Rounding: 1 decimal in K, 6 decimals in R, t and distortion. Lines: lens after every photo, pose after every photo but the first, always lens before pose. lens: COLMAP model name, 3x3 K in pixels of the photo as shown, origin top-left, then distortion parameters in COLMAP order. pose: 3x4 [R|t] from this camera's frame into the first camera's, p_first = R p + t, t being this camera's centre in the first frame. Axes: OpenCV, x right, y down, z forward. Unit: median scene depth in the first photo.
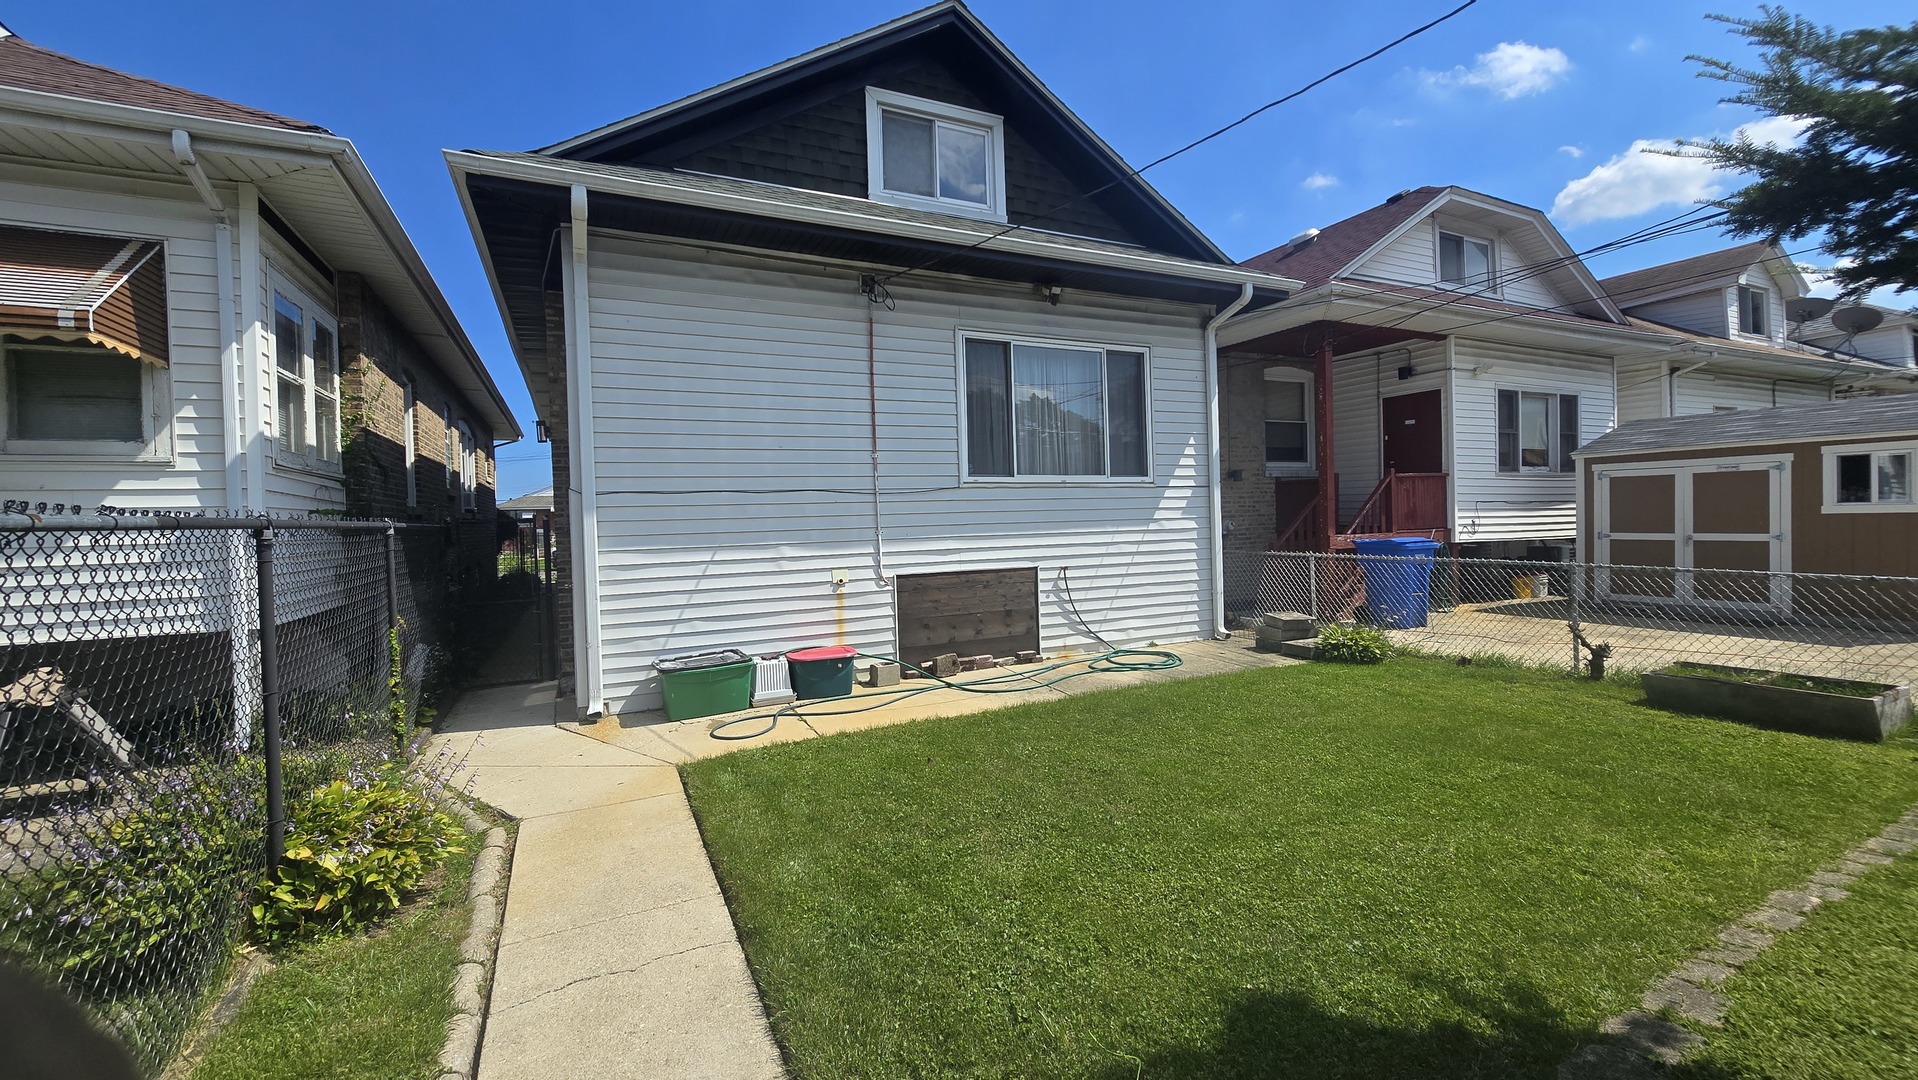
lens RADIAL K [[785.4, 0, 957.4], [0, 785.4, 533.9], [0, 0, 1]] dist [-0.000201, 0.000025]
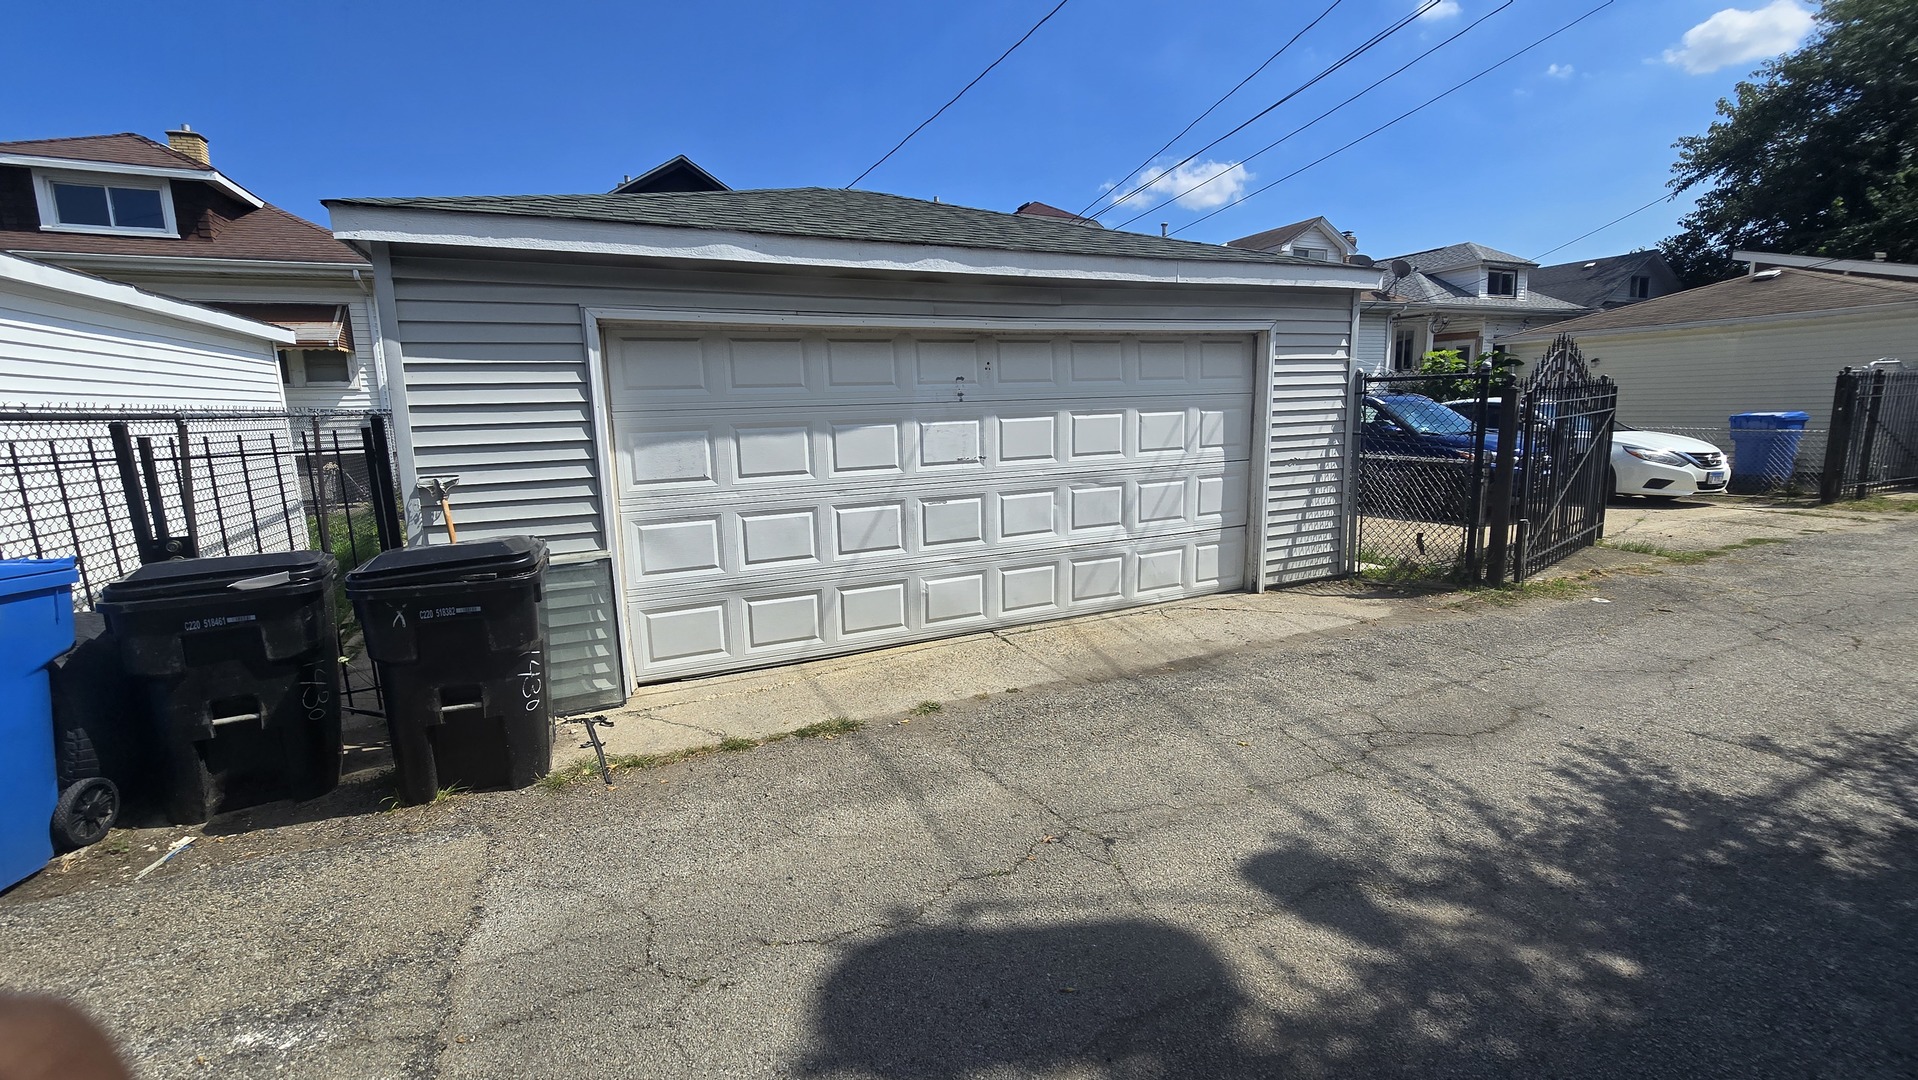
lens RADIAL K [[785.4, 0, 963.7], [0, 785.4, 541.6], [0, 0, 1]] dist [-0.000201, 0.000025]
pose [[0.999888, 0.001703, -0.014851, 1.098107], [0.000604, 0.988066, 0.154028, 0.010667], [0.014936, -0.154020, 0.987955, -1.694484]]
